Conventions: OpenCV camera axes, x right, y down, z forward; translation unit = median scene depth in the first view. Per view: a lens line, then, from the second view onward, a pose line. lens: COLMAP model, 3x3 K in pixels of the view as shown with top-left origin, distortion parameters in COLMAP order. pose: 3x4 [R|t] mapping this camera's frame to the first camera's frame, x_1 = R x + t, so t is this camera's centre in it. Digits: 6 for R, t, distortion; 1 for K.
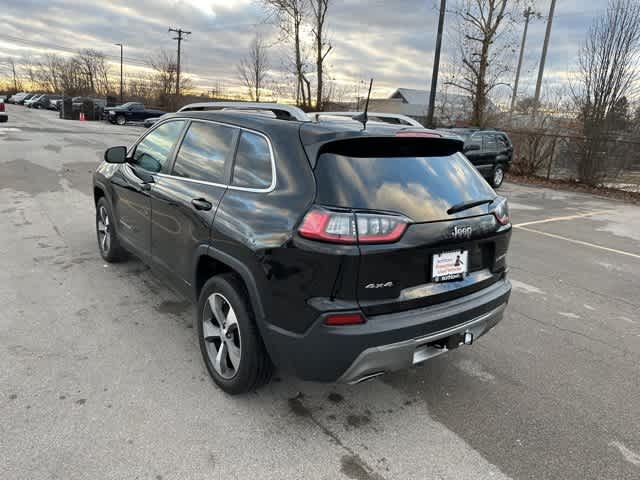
lens RADIAL K [[448.4, 0, 315.6], [0, 448.4, 239.4], [0, 0, 1]] dist [0.037079, -0.039532]
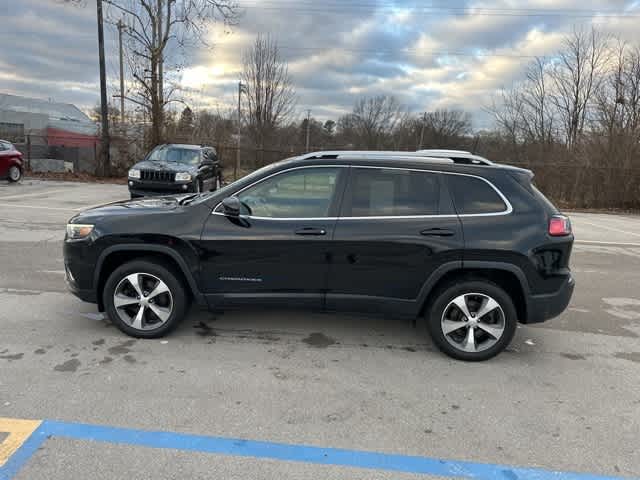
lens RADIAL K [[448.4, 0, 315.6], [0, 448.4, 239.4], [0, 0, 1]] dist [0.037079, -0.039532]
pose [[0.651727, -0.182784, 0.736099, -0.820352], [0.191728, 0.978709, 0.073276, -0.127014], [-0.733821, 0.093375, 0.672896, 0.218002]]
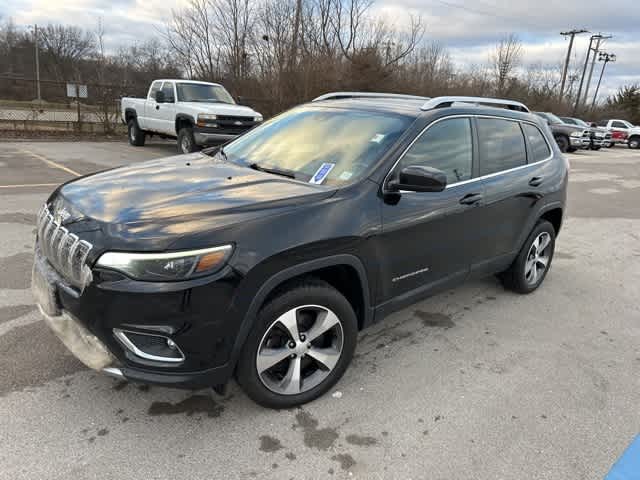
lens RADIAL K [[448.4, 0, 315.6], [0, 448.4, 239.4], [0, 0, 1]] dist [0.037079, -0.039532]
pose [[-0.061806, -0.361475, 0.930331, -0.864821], [0.184942, 0.911824, 0.366570, -0.304661], [-0.980804, 0.194713, 0.010496, 0.942877]]
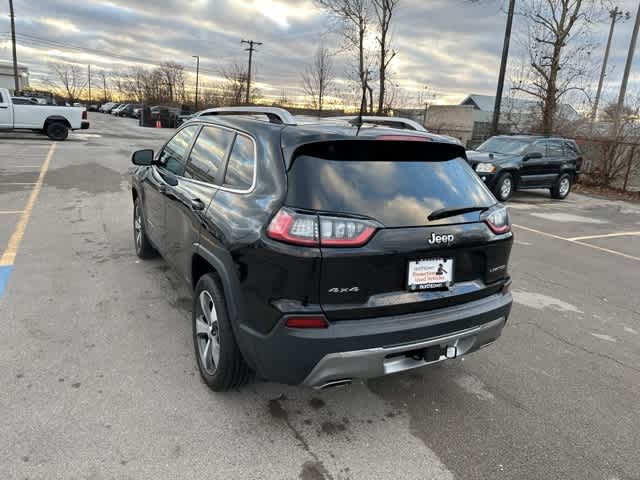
lens RADIAL K [[448.4, 0, 315.6], [0, 448.4, 239.4], [0, 0, 1]] dist [0.037079, -0.039532]
pose [[0.989148, 0.035993, -0.142444, 0.094823], [-0.038225, 0.999185, -0.012961, 0.003106], [0.141862, 0.018265, 0.989718, 0.007691]]
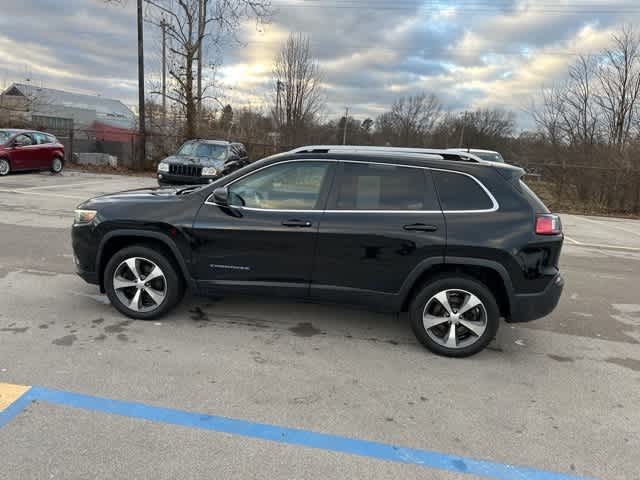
lens RADIAL K [[448.4, 0, 315.6], [0, 448.4, 239.4], [0, 0, 1]] dist [0.037079, -0.039532]
pose [[0.712820, -0.163119, 0.682115, -0.780163], [0.164869, 0.984296, 0.063091, -0.102212], [-0.681694, 0.067487, 0.728518, 0.143716]]
